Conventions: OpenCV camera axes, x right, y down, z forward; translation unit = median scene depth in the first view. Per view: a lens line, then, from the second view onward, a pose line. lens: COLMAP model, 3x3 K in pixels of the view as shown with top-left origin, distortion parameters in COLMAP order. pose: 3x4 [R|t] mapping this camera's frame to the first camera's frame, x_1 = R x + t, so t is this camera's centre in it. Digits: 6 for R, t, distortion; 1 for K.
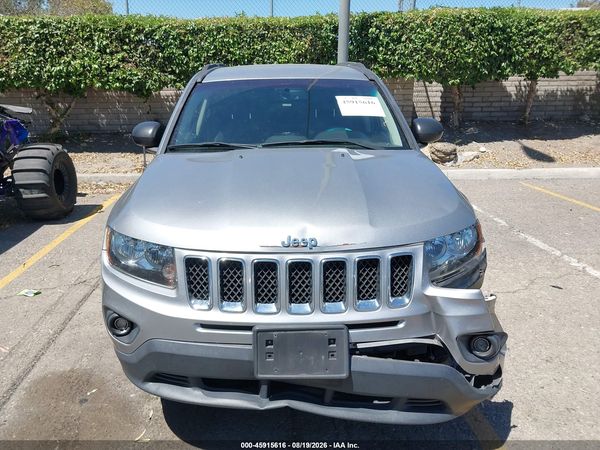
lens RADIAL K [[482.4, 0, 293.0], [0, 482.4, 228.2], [0, 0, 1]] dist [0.003656, -0.002531]
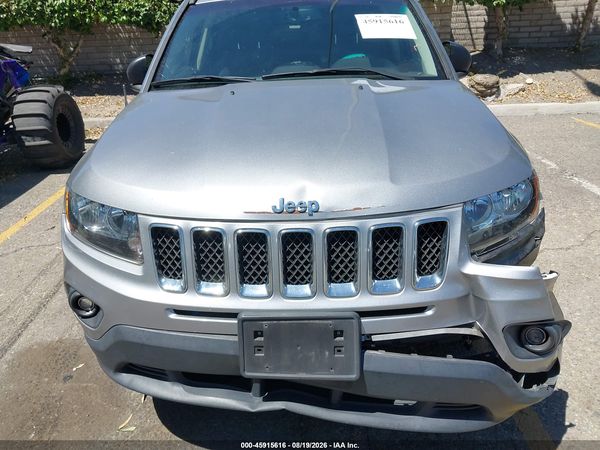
lens RADIAL K [[482.4, 0, 293.0], [0, 482.4, 228.2], [0, 0, 1]] dist [0.003656, -0.002531]
pose [[0.997909, -0.005183, -0.064419, 0.051732], [0.012954, 0.992592, 0.120799, -0.025242], [0.063316, -0.121381, 0.990585, 0.219039]]
